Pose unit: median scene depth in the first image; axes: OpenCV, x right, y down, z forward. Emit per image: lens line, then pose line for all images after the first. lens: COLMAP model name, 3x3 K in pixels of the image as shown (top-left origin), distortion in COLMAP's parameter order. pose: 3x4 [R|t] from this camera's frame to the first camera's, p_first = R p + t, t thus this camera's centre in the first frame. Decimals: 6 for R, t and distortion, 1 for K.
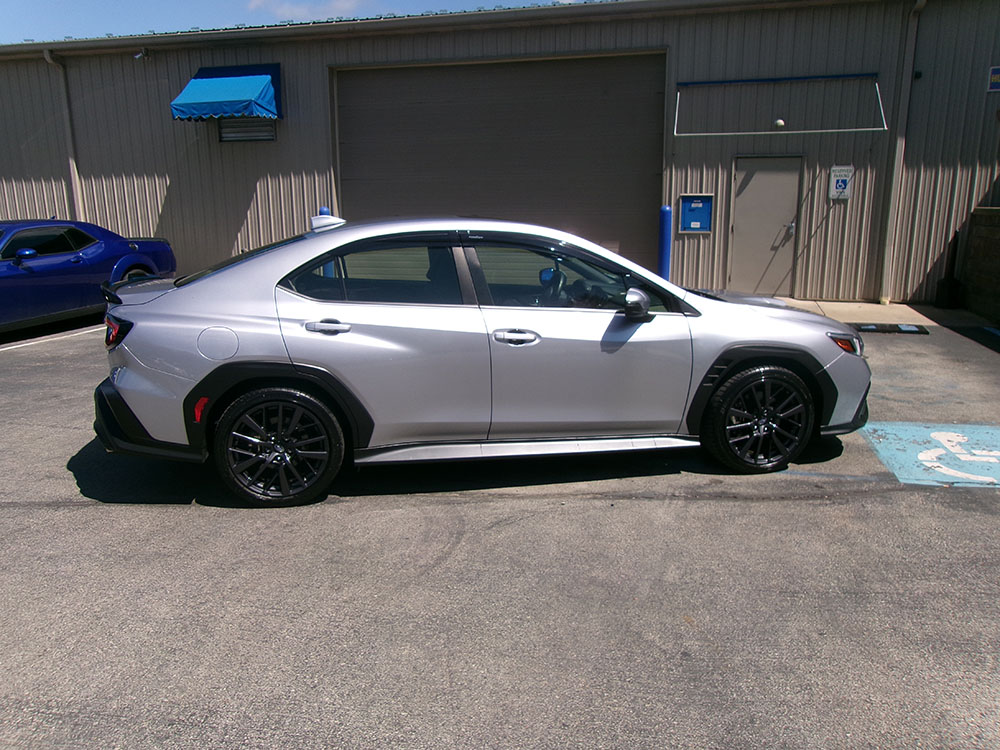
lens RADIAL K [[768.6, 0, 497.1], [0, 768.6, 380.4], [0, 0, 1]] dist [-0.020386, 0.041721]
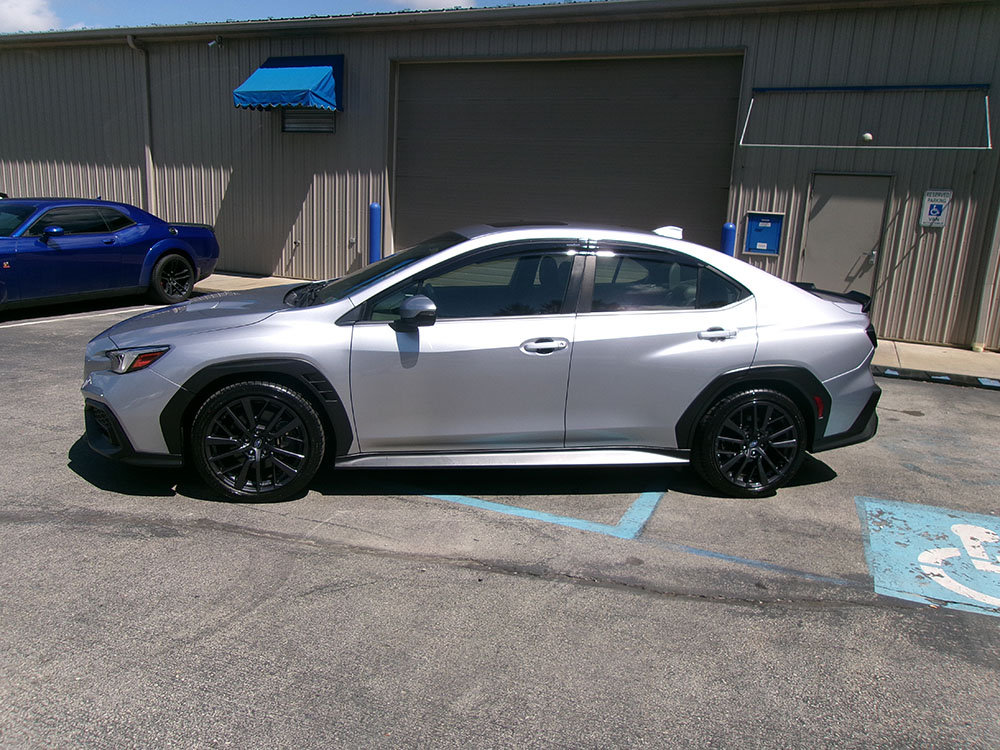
lens RADIAL K [[768.6, 0, 495.7], [0, 768.6, 380.2], [0, 0, 1]] dist [-0.020386, 0.041721]
pose [[0.986921, 0.088550, -0.134704, 0.091902], [-0.089750, 0.995960, -0.002850, -0.016248], [0.133908, 0.014902, 0.990882, 0.072541]]
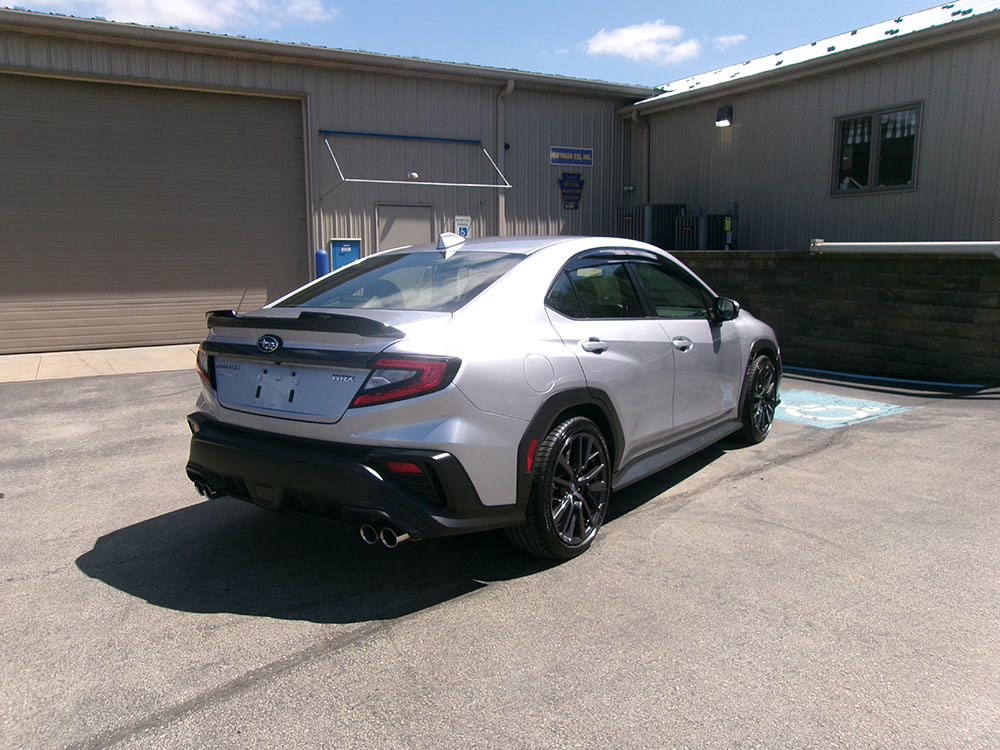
lens RADIAL K [[768.6, 0, 498.5], [0, 768.6, 373.8], [0, 0, 1]] dist [-0.020386, 0.041721]
pose [[0.726872, -0.102840, 0.679029, -0.328454], [0.158027, 0.987239, -0.019642, -0.012555], [-0.668344, 0.121582, 0.733849, 0.141041]]
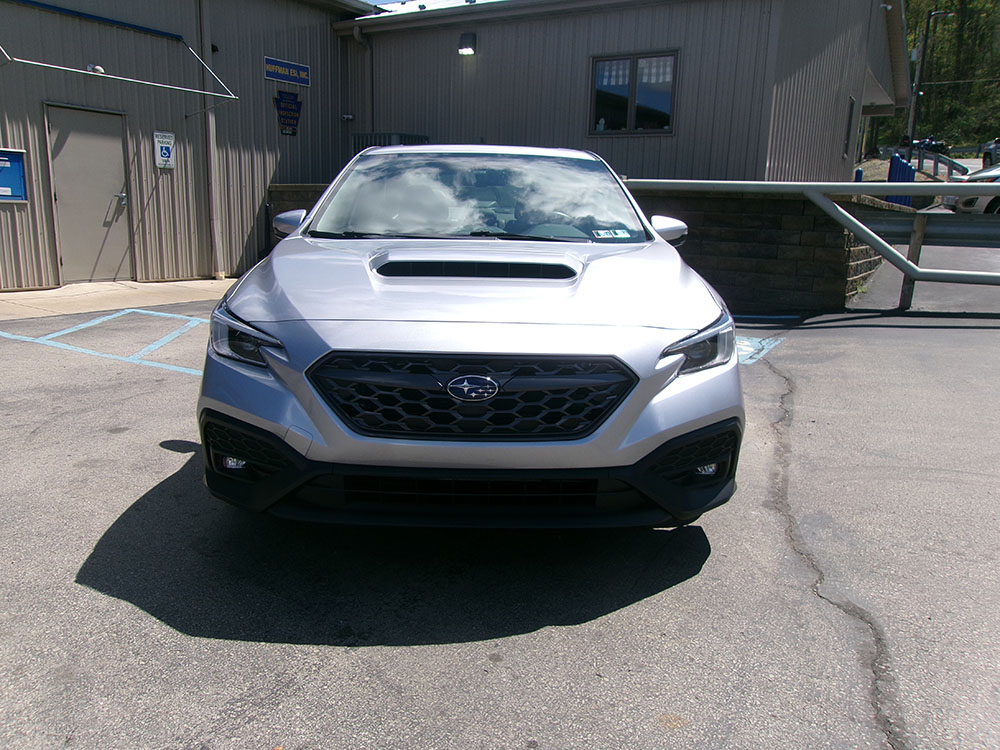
lens RADIAL K [[768.6, 0, 496.2], [0, 768.6, 371.5], [0, 0, 1]] dist [-0.020386, 0.041721]
pose [[0.301216, -0.180243, 0.936366, -0.339996], [0.190499, 0.973552, 0.126120, -0.042338], [-0.934334, 0.140387, 0.327585, 0.377612]]
